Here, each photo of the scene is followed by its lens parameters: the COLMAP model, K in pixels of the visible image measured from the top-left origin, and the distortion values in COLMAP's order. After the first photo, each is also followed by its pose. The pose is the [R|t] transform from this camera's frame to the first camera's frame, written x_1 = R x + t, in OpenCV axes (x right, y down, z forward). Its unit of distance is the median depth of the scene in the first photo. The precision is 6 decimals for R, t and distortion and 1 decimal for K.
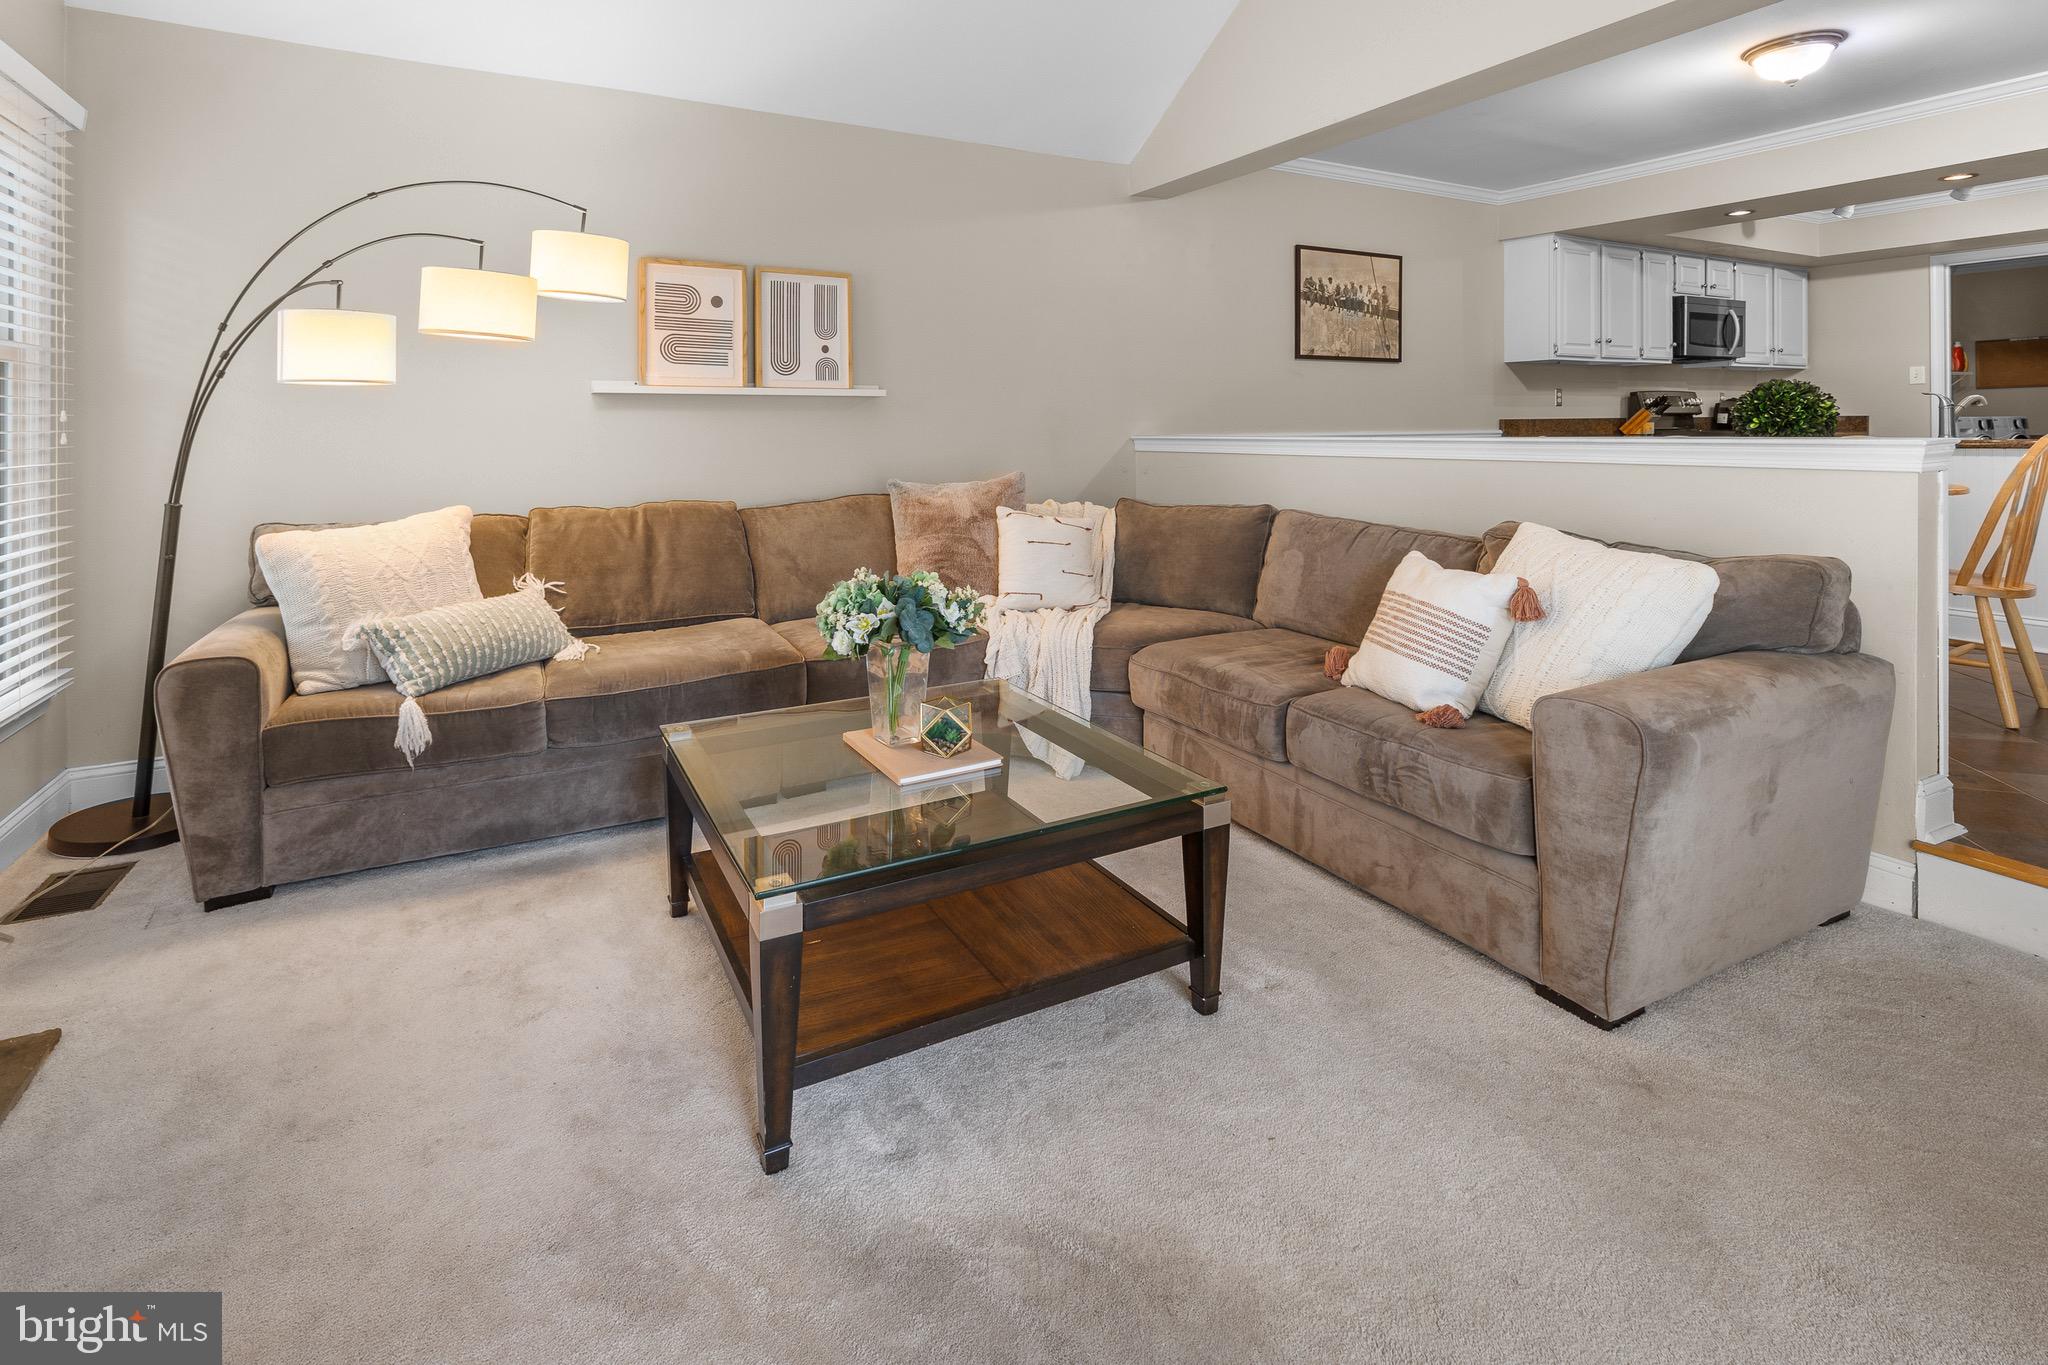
lens RADIAL K [[917.8, 0, 960.7], [0, 917.8, 438.8], [0, 0, 1]] dist [-0.003132, 0.001323]
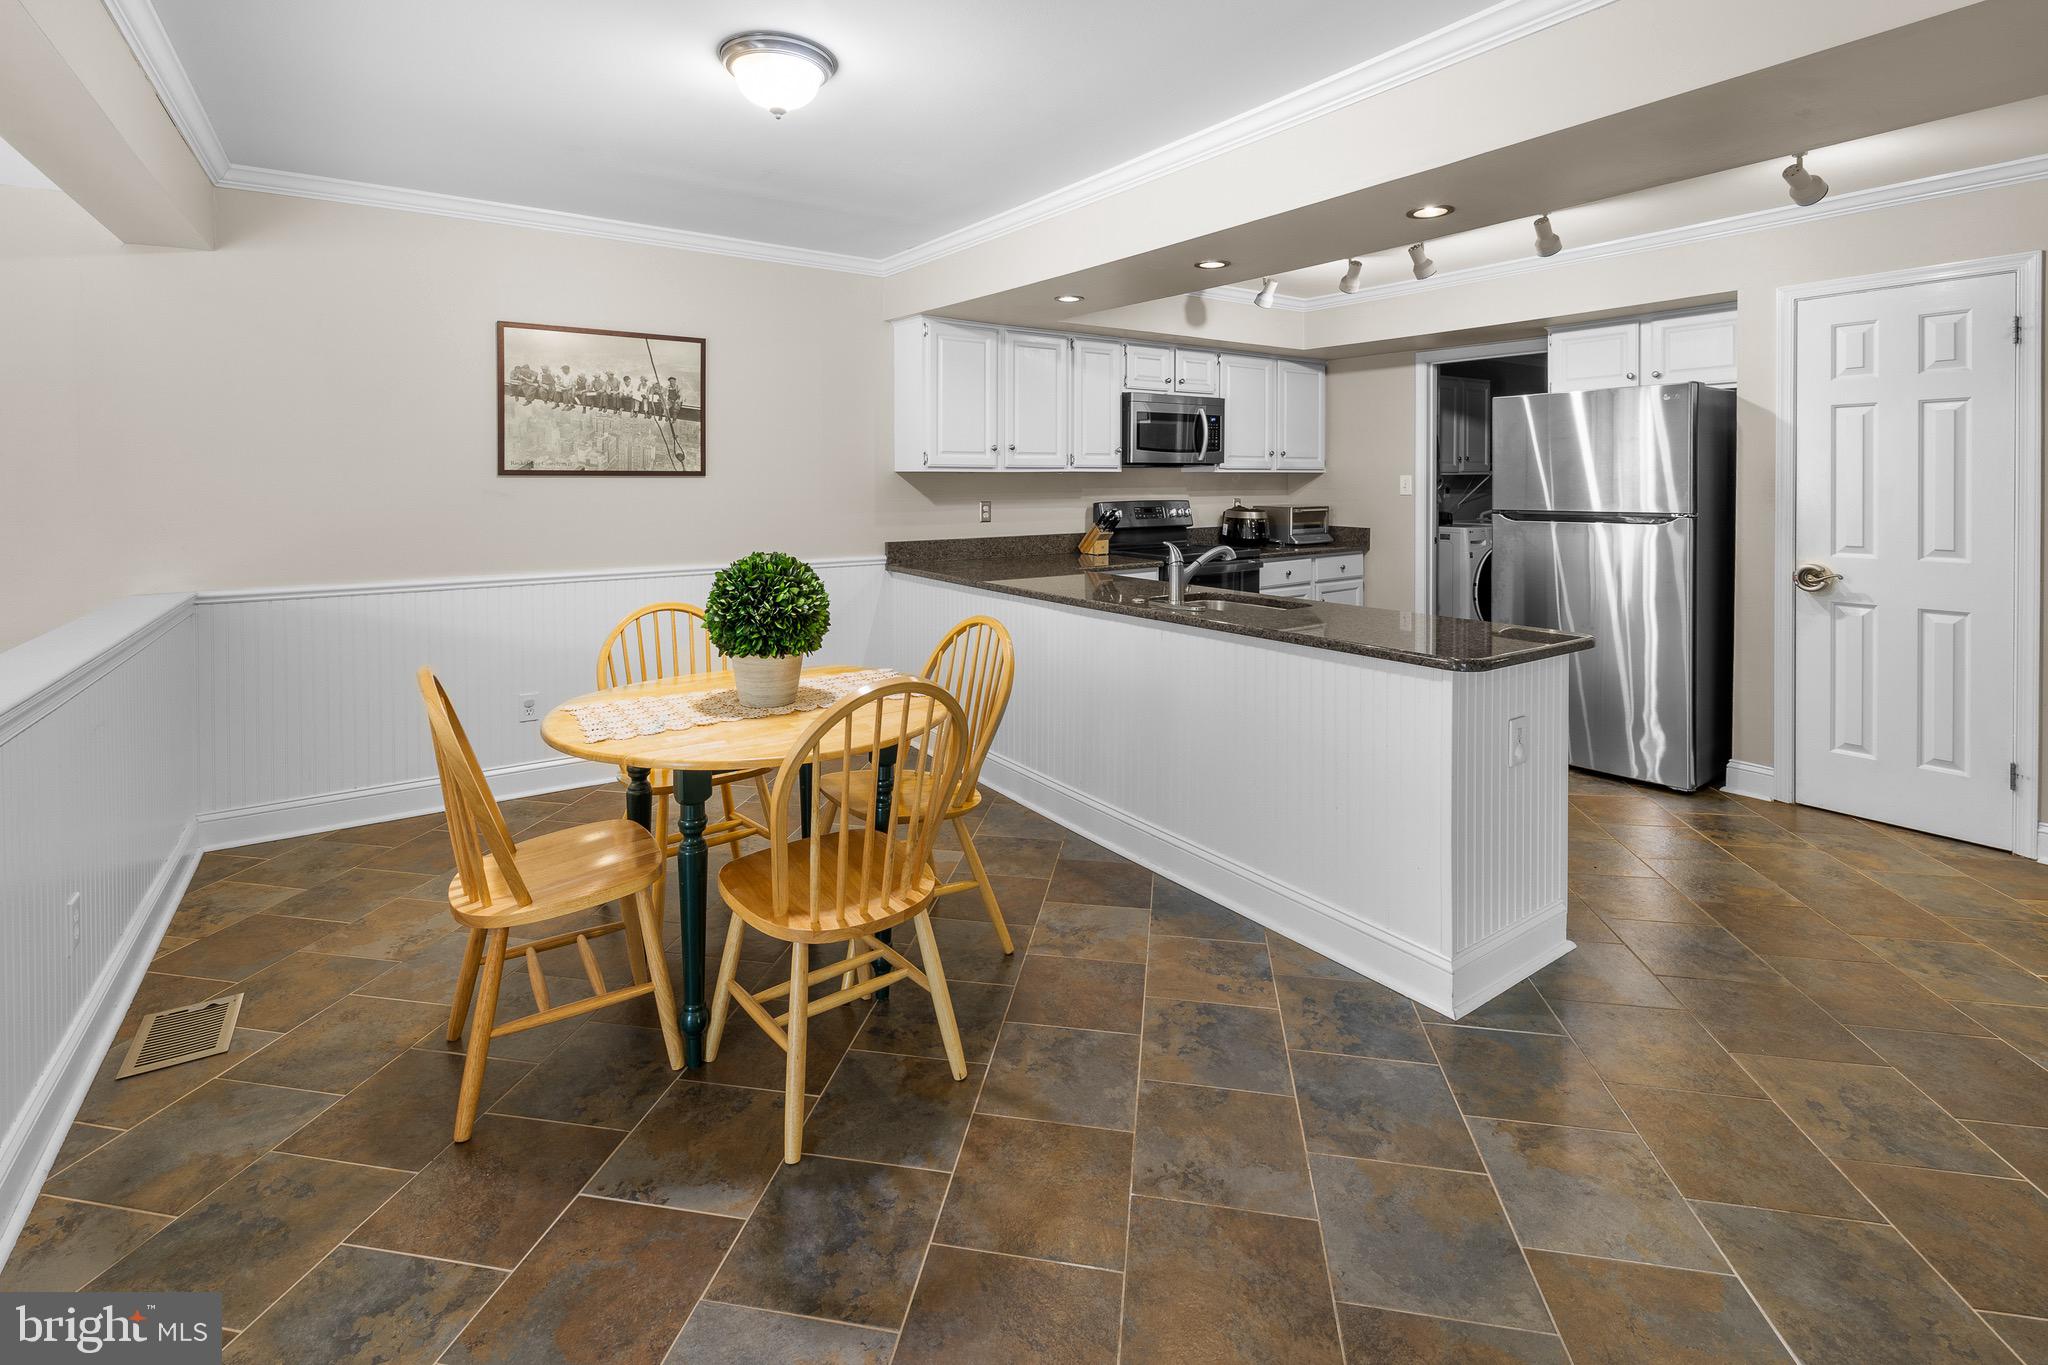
lens RADIAL K [[917.8, 0, 1000.9], [0, 917.8, 486.9], [0, 0, 1]] dist [-0.003132, 0.001323]
pose [[0.989342, 0.005829, 0.145494, 0.599137], [-0.004997, 0.999969, -0.006081, -0.069028], [-0.145525, 0.005289, 0.989340, 0.195057]]
